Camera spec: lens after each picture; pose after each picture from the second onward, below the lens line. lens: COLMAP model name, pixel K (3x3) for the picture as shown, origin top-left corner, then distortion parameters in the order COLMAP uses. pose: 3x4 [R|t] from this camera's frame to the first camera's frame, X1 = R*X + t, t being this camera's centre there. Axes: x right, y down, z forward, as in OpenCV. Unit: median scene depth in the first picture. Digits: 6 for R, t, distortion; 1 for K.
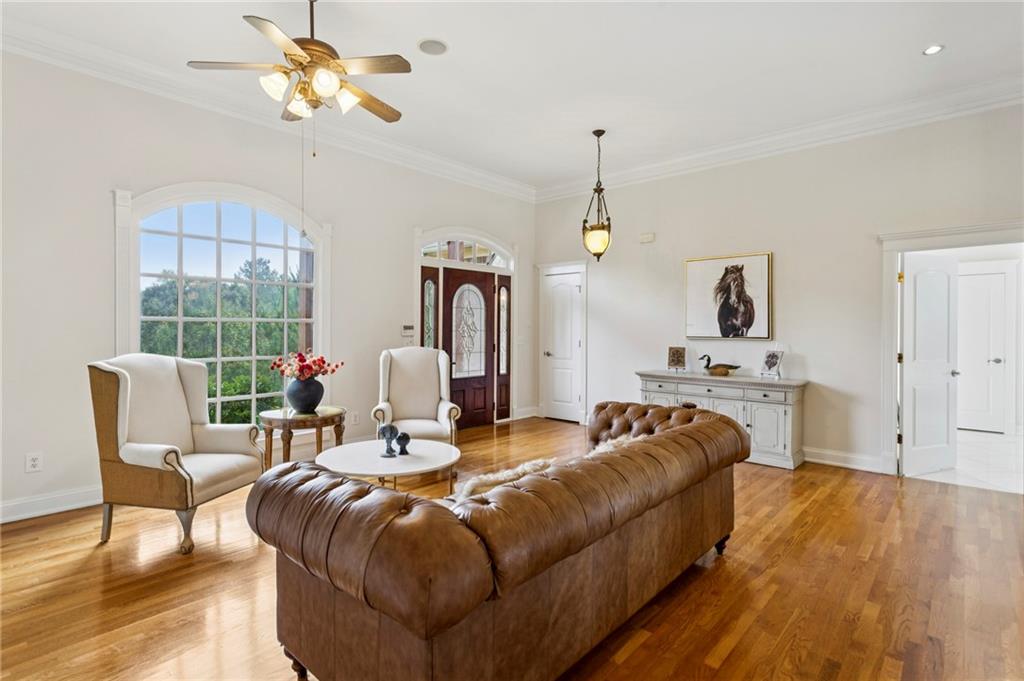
lens RADIAL K [[504.9, 0, 512.6], [0, 504.9, 333.1], [0, 0, 1]] dist [0.002102, 0.000187]
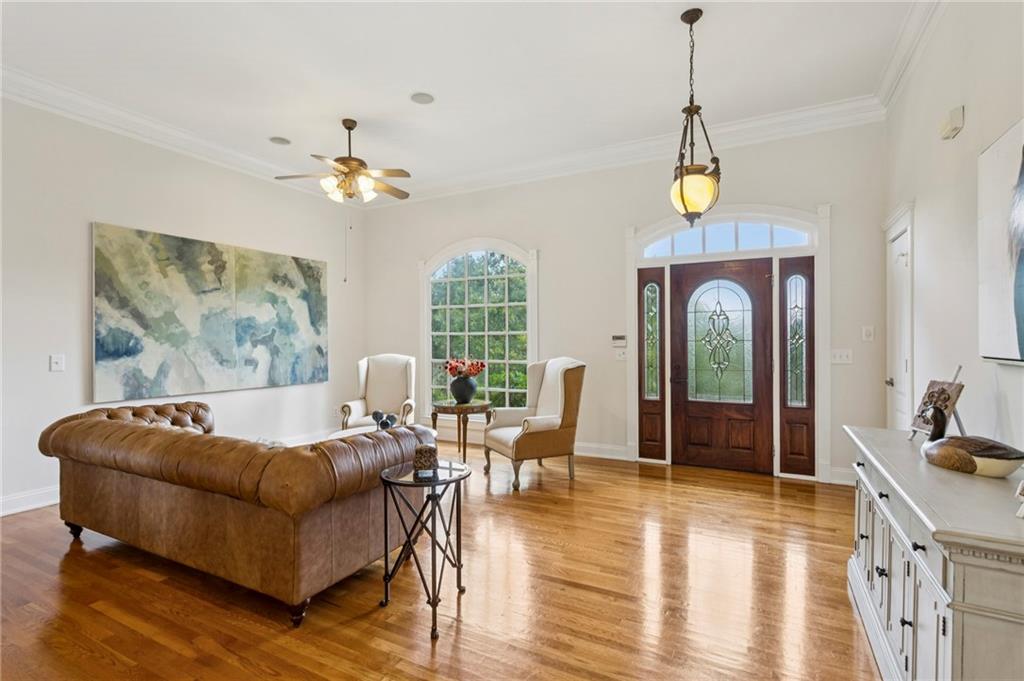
lens RADIAL K [[491.4, 0, 509.4], [0, 491.4, 346.1], [0, 0, 1]] dist [0.003572, 0.000593]
pose [[0.245424, 0.006972, -0.969391, 0.537869], [-0.005005, 0.999970, 0.005925, 0.000162], [0.969403, 0.003398, 0.245451, 0.497402]]
